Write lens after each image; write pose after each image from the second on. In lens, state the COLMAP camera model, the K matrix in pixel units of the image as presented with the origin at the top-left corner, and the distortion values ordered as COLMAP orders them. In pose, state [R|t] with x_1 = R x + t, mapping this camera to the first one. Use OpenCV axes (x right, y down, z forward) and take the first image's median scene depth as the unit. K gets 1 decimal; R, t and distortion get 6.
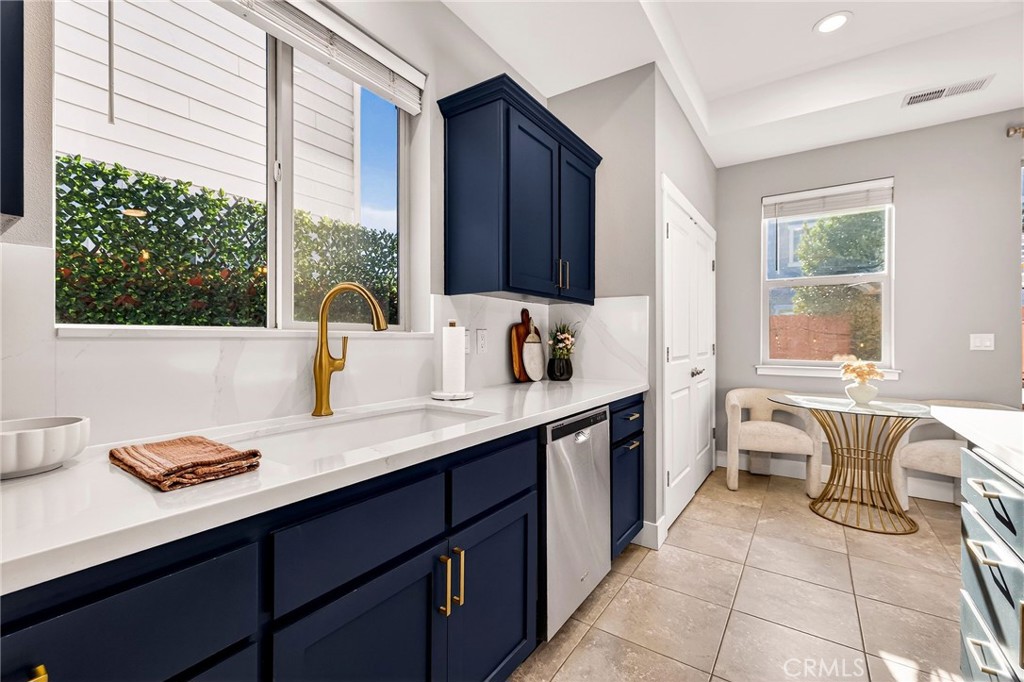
lens RADIAL K [[436.4, 0, 509.7], [0, 436.4, 342.2], [0, 0, 1]] dist [0.001706, 0.000162]
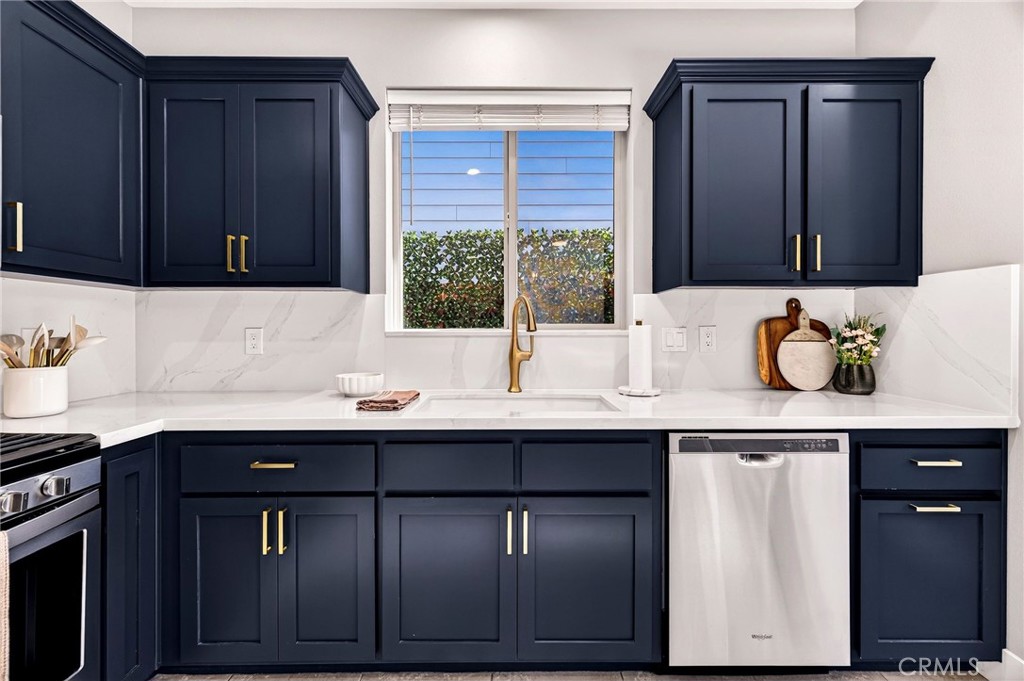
lens RADIAL K [[424.7, 0, 509.8], [0, 424.7, 332.3], [0, 0, 1]] dist [0.001799, 0.000142]
pose [[0.566981, 0.002205, -0.823728, 0.413883], [-0.005532, 0.999984, -0.001130, -0.012315], [0.823712, 0.005197, 0.566984, 0.138097]]
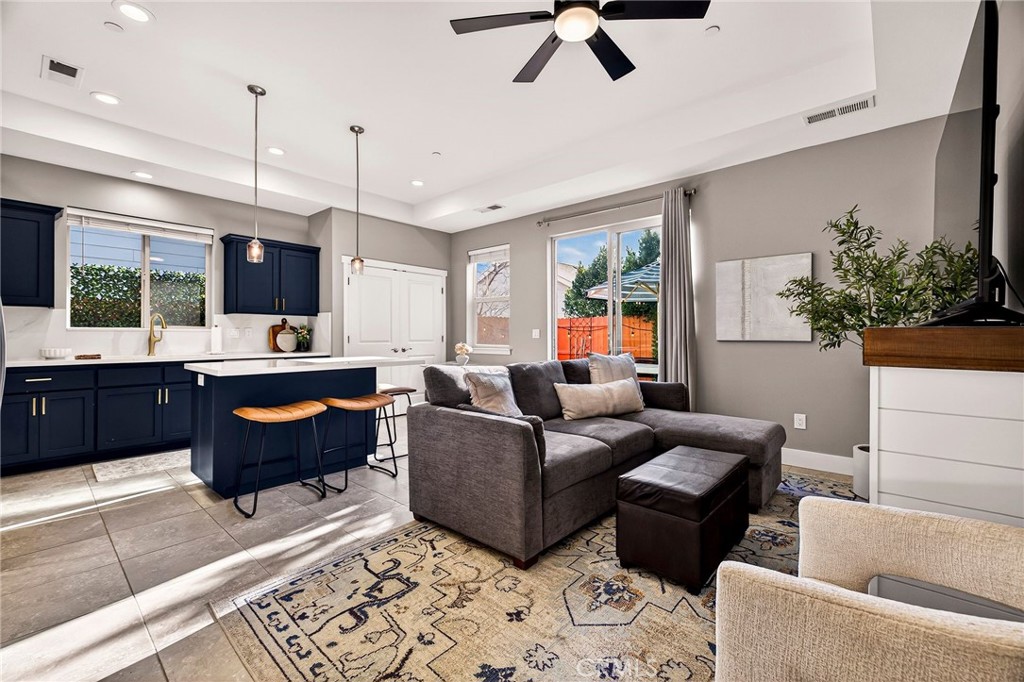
lens RADIAL K [[424.1, 0, 513.7], [0, 424.1, 336.0], [0, 0, 1]] dist [0.000632, -0.000171]
pose [[0.992735, -0.002317, -0.120300, 1.548159], [0.001058, 0.999944, -0.010531, 0.037243], [0.120318, 0.010327, 0.992682, -1.049995]]
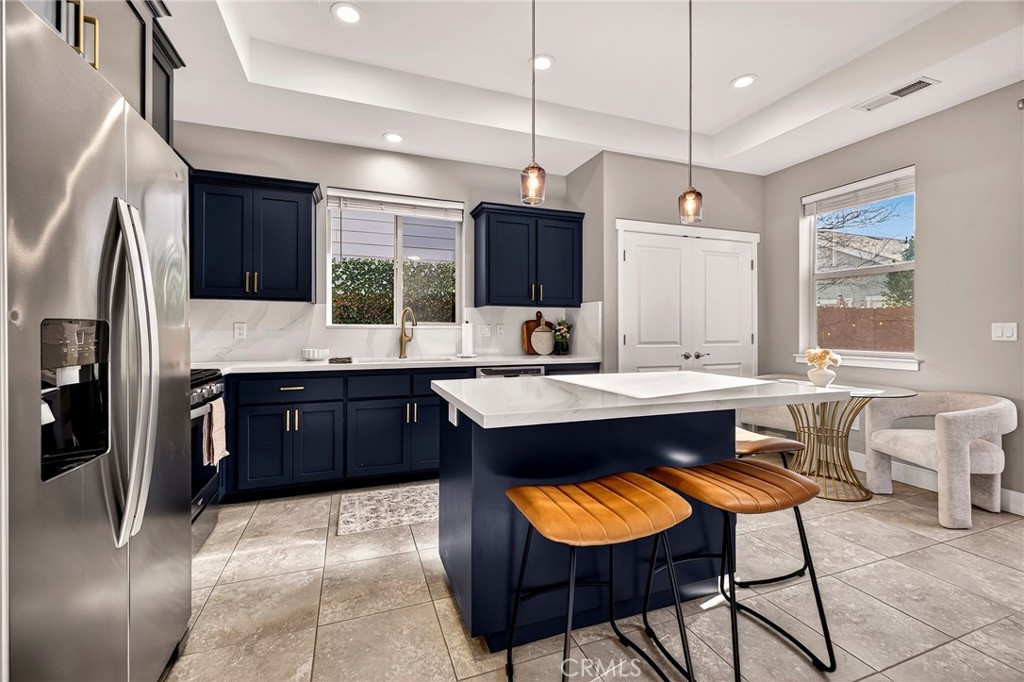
lens RADIAL K [[424.7, 0, 509.8], [0, 424.7, 332.8], [0, 0, 1]] dist [0.001799, 0.000142]
pose [[0.816959, 0.001047, -0.576695, 0.955840], [-0.005551, 0.999966, -0.006047, 0.016982], [0.576669, 0.008142, 0.816937, -0.430277]]
